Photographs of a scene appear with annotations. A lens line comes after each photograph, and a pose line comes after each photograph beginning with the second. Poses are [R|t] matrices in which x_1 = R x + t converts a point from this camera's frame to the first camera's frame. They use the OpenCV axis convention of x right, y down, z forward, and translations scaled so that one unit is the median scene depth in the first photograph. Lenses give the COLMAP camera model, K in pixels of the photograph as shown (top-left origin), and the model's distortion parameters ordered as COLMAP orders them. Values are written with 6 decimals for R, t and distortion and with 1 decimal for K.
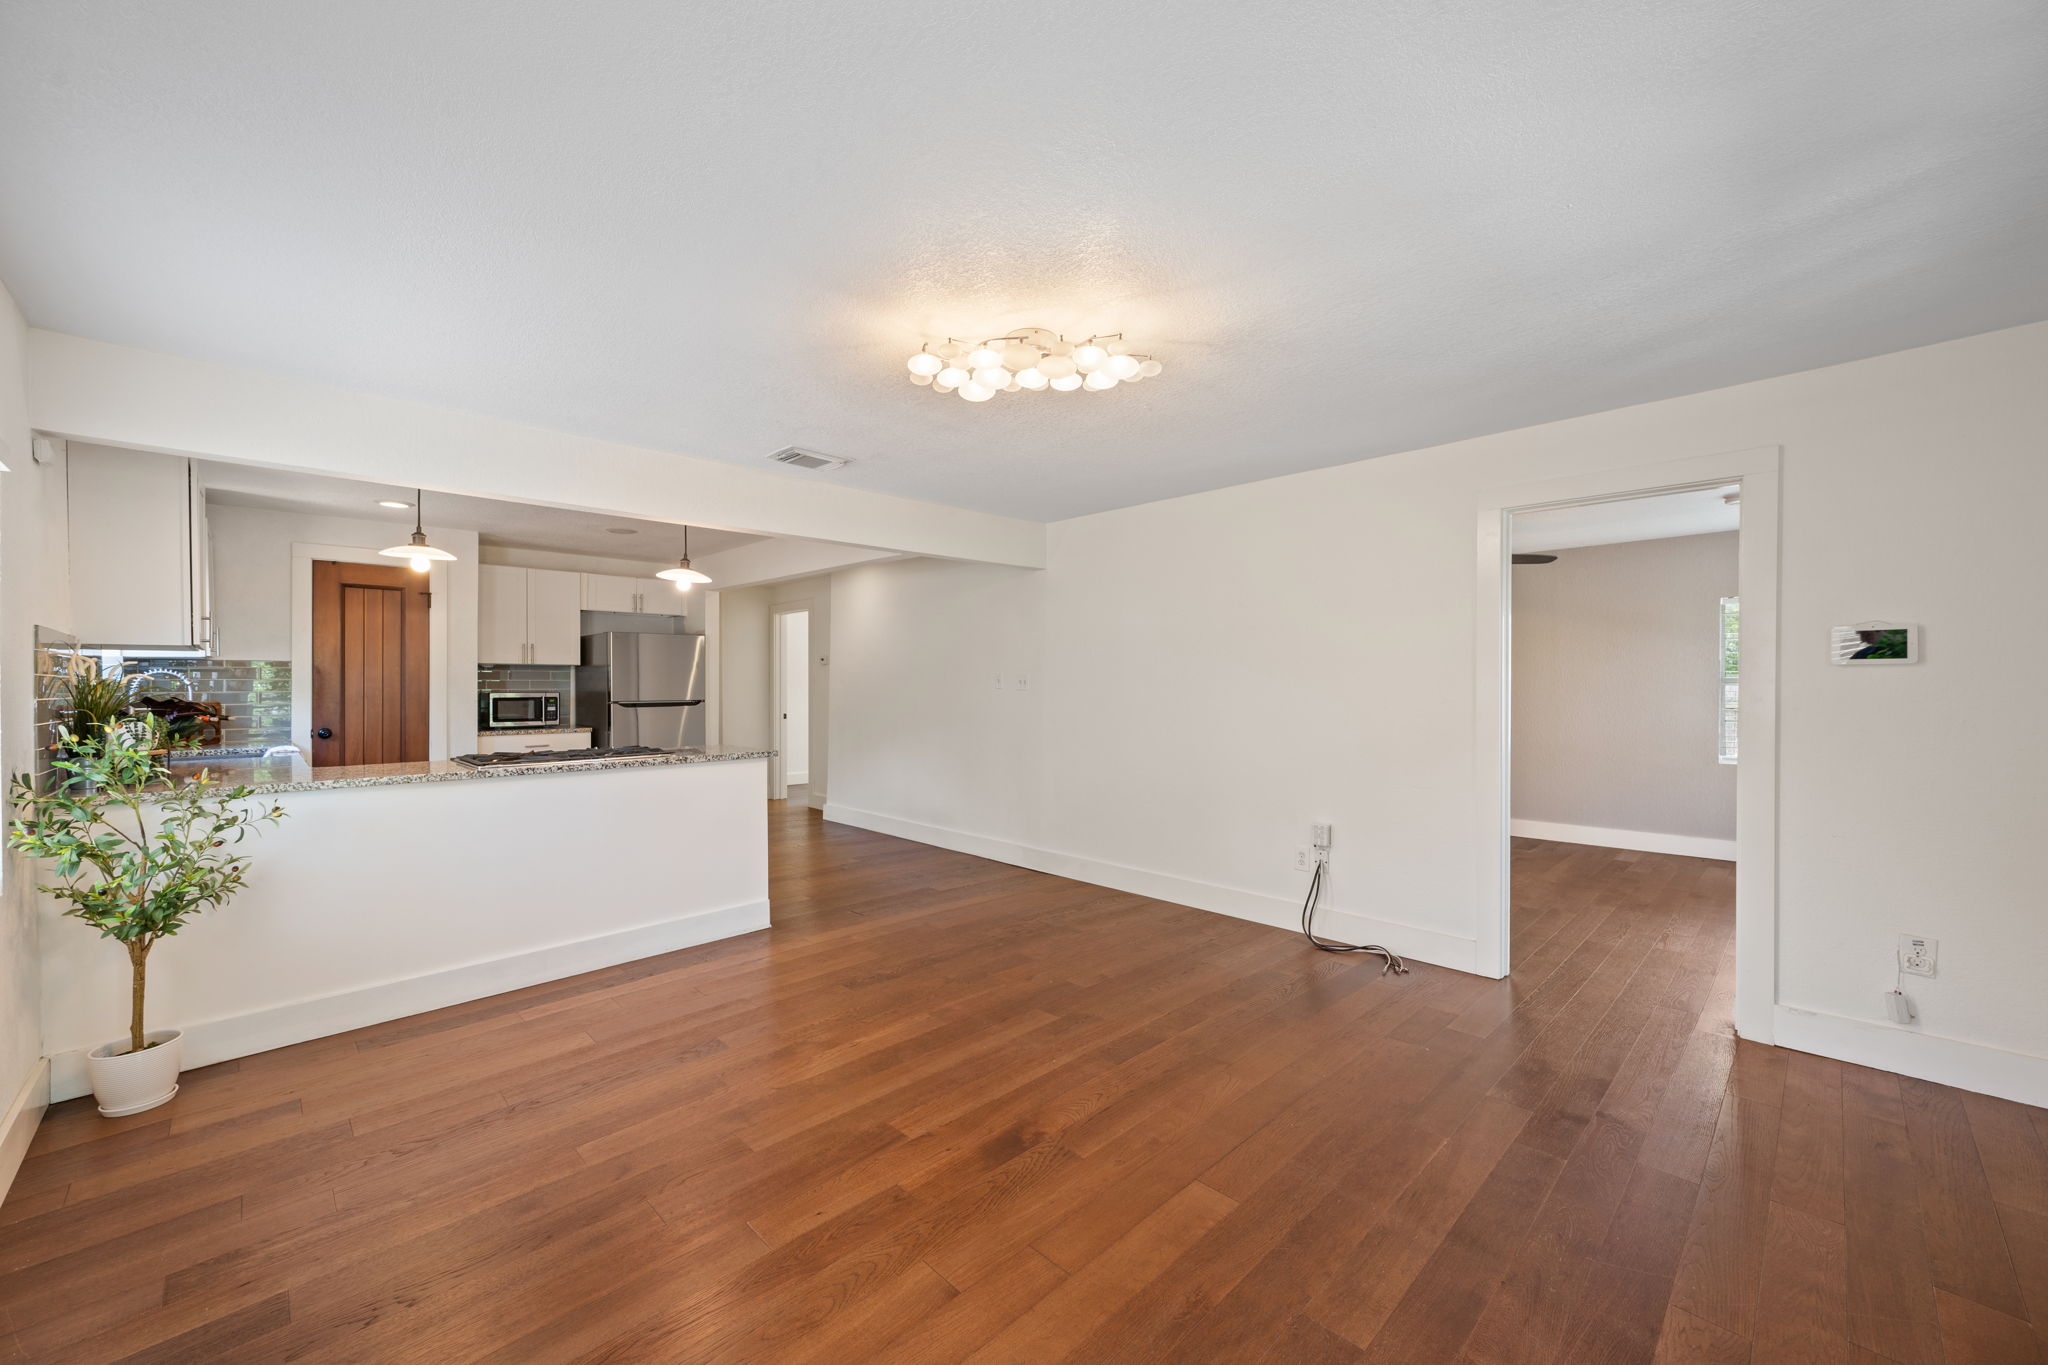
lens RADIAL K [[797.6, 0, 1022.1], [0, 797.6, 685.1], [0, 0, 1]] dist [0.000614, -0.000261]
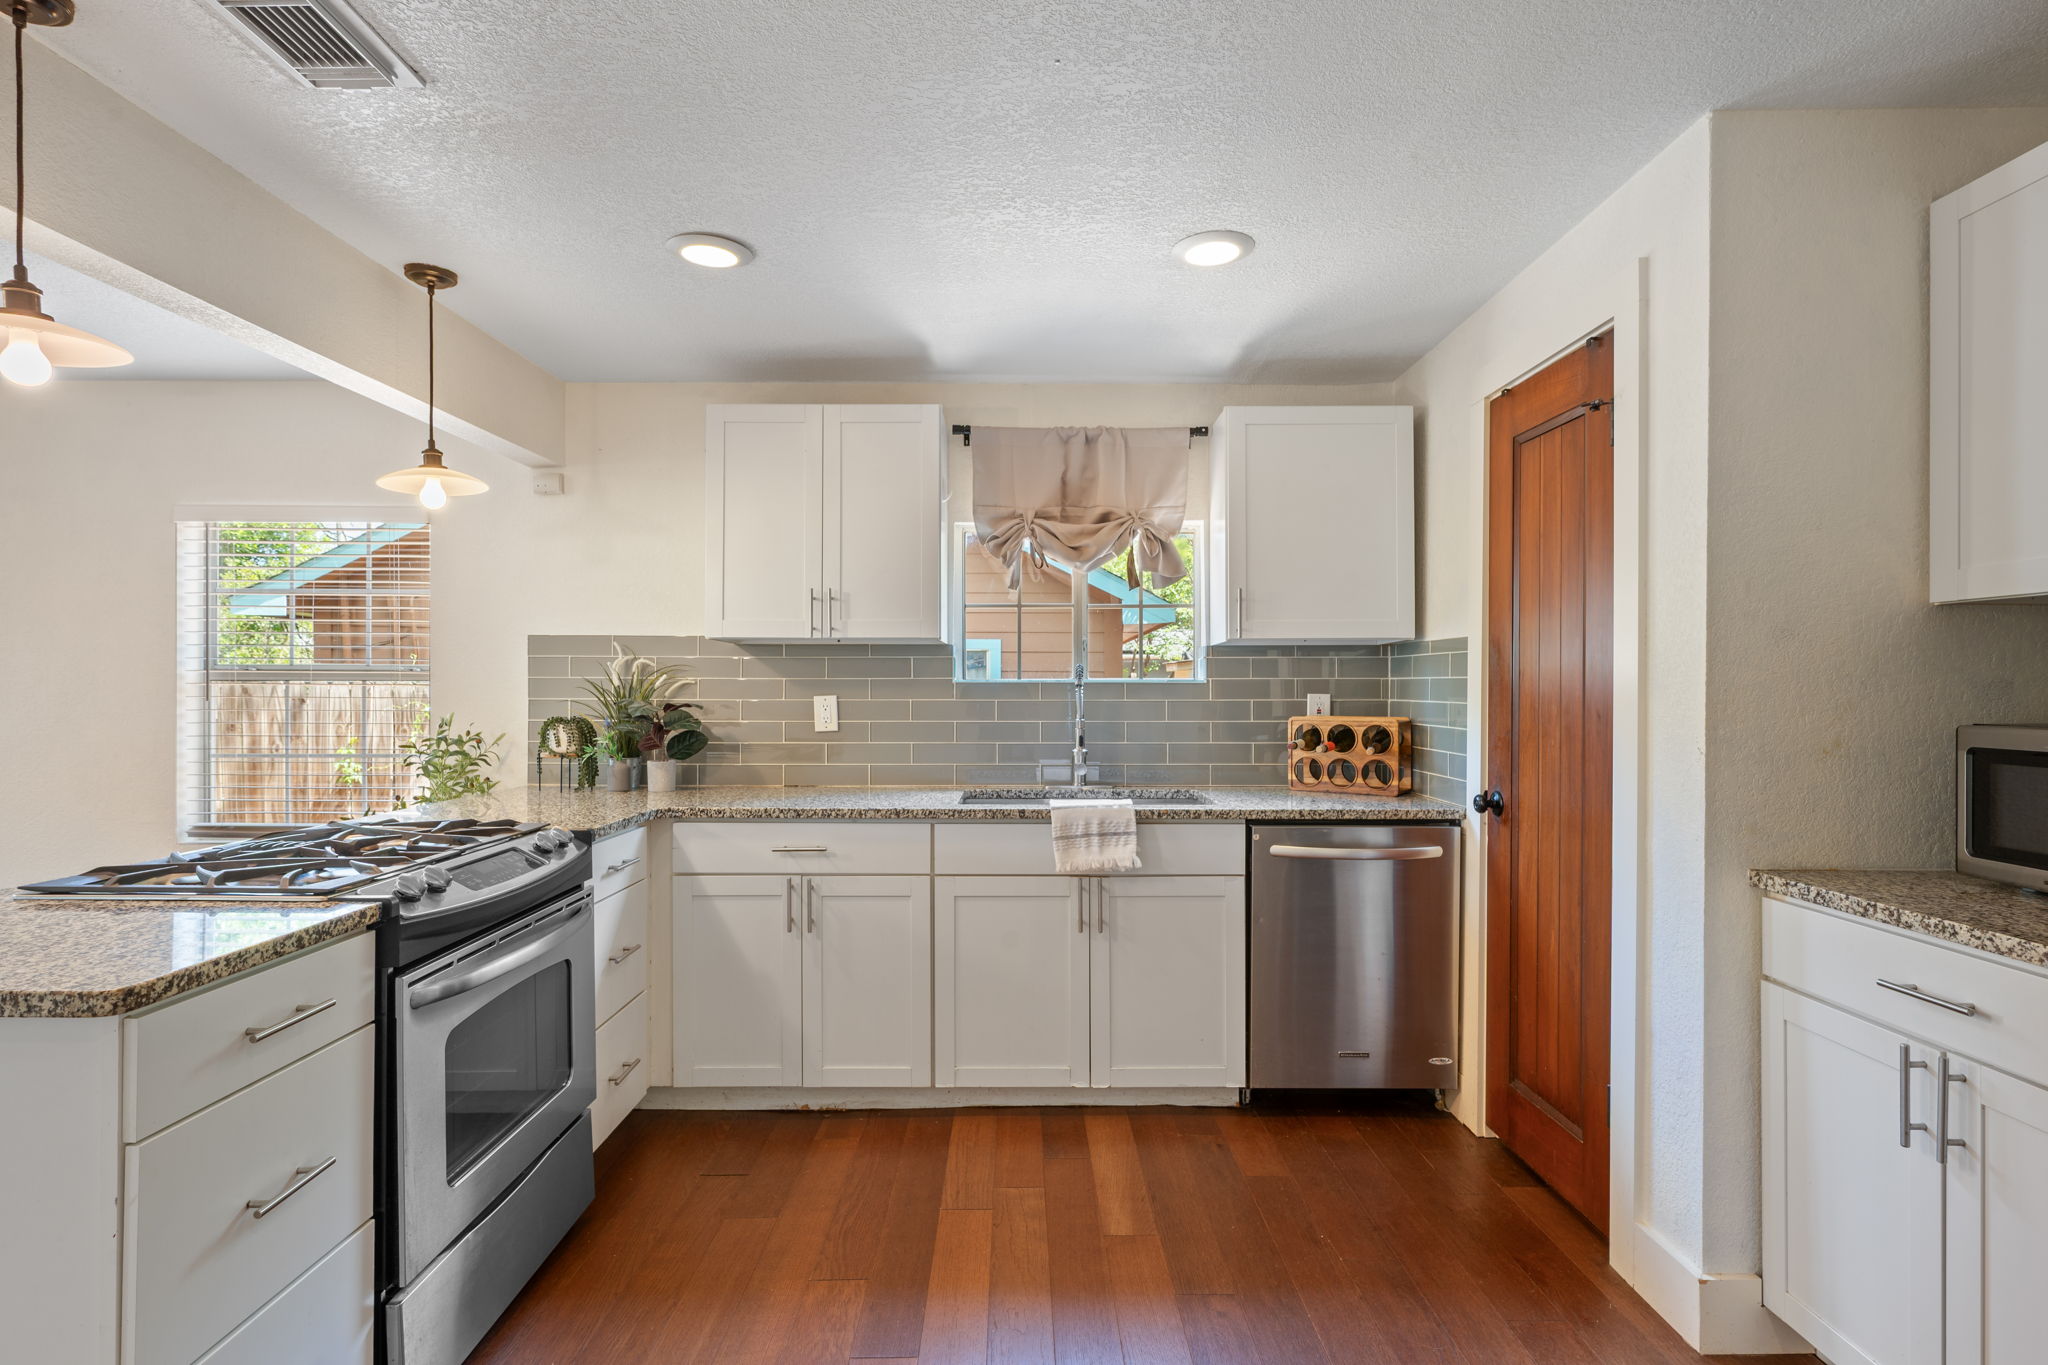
lens RADIAL K [[1006.1, 0, 1021.1], [0, 1006.1, 685.8], [0, 0, 1]] dist [-0.000763, -0.000536]
pose [[-0.694807, 0.000338, -0.719196, -0.386448], [-0.000848, 0.999999, 0.001290, -0.002917], [0.719196, 0.001506, -0.694806, 1.463363]]
